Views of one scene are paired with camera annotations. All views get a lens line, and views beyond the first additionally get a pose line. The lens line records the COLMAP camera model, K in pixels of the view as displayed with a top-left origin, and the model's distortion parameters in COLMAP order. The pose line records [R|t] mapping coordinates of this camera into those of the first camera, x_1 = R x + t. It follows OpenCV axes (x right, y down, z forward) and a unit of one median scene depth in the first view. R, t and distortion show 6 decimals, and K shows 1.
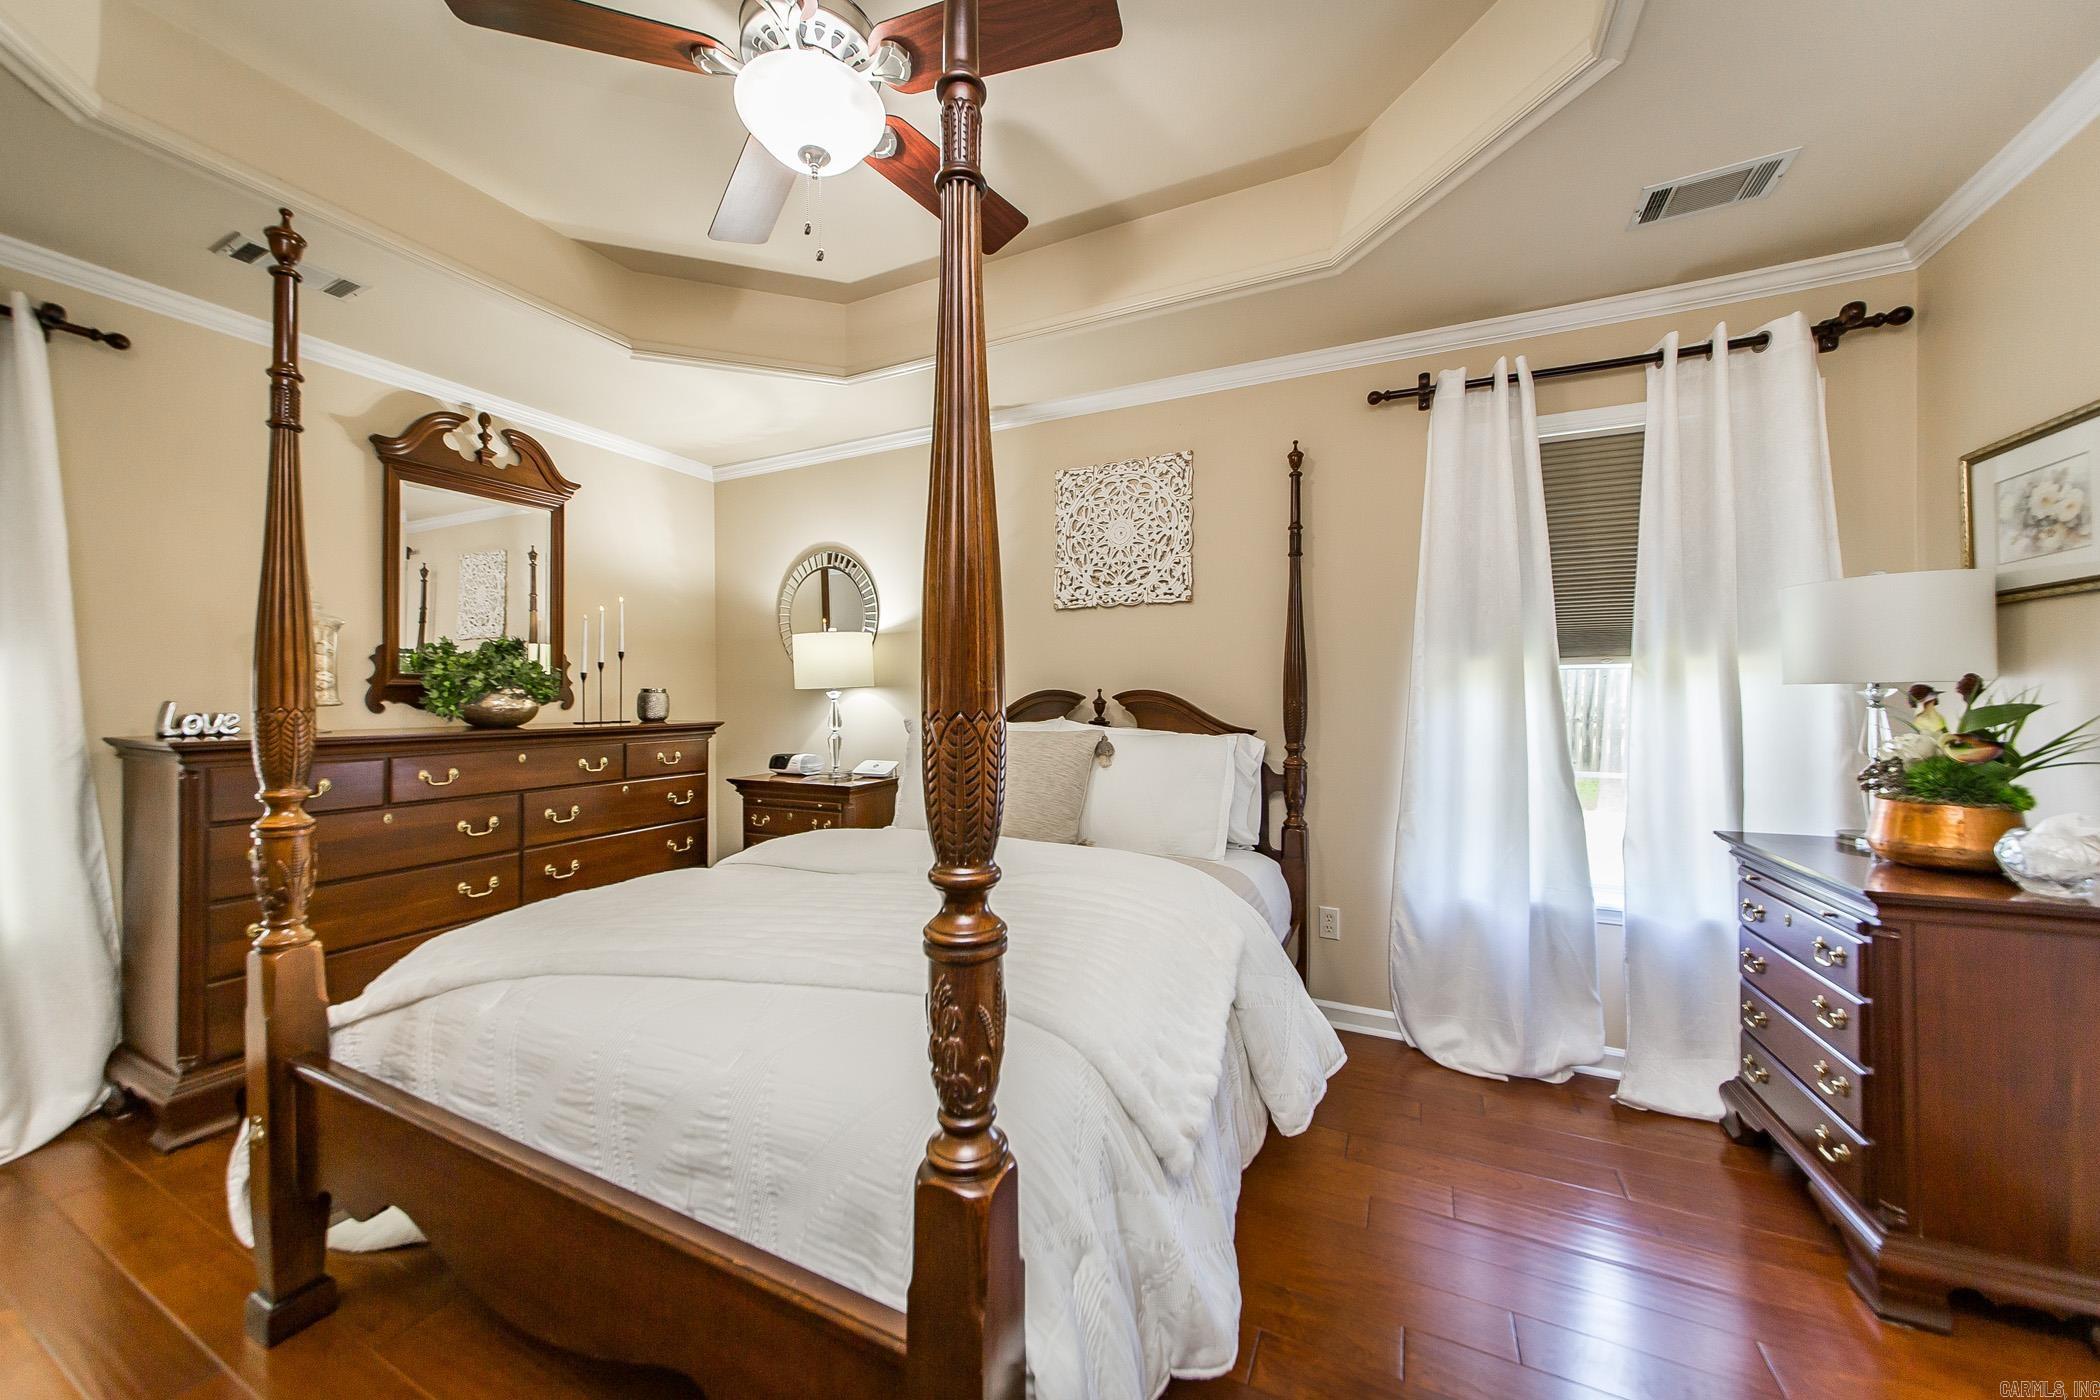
lens RADIAL K [[741.7, 0, 1046.9], [0, 741.7, 698.0], [0, 0, 1]] dist [-0.003275, 0.000038]
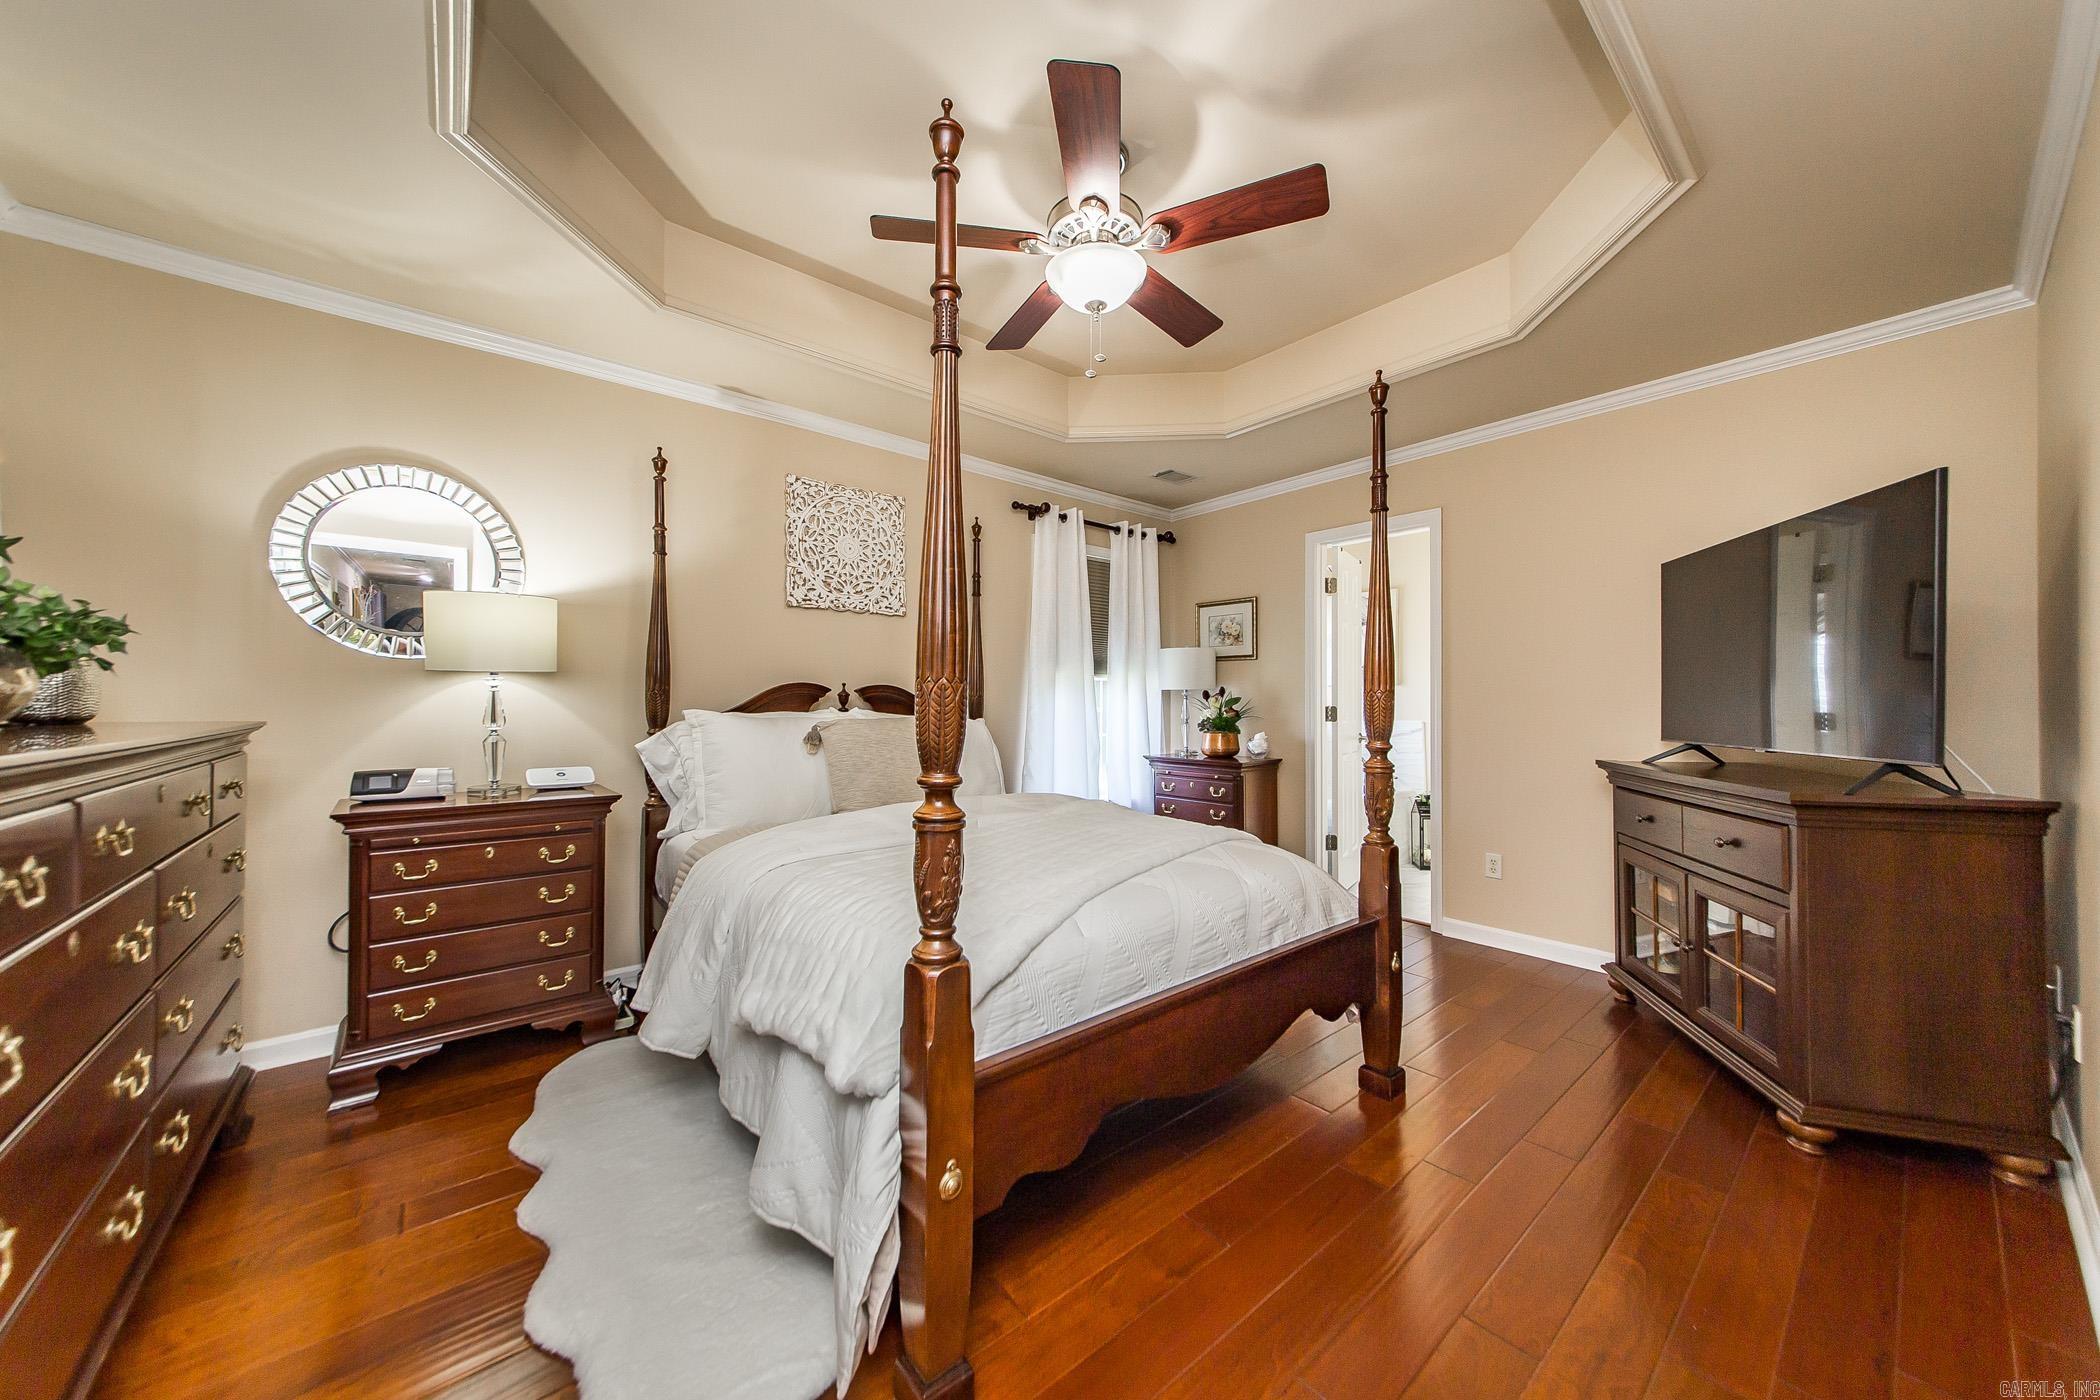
lens RADIAL K [[741.7, 0, 1046.9], [0, 741.7, 698.0], [0, 0, 1]] dist [-0.003275, 0.000038]
pose [[0.410579, 0.014929, 0.911703, -0.832628], [0.000593, 0.999861, -0.016639, 0.029127], [-0.911825, 0.007372, 0.410513, 0.253758]]
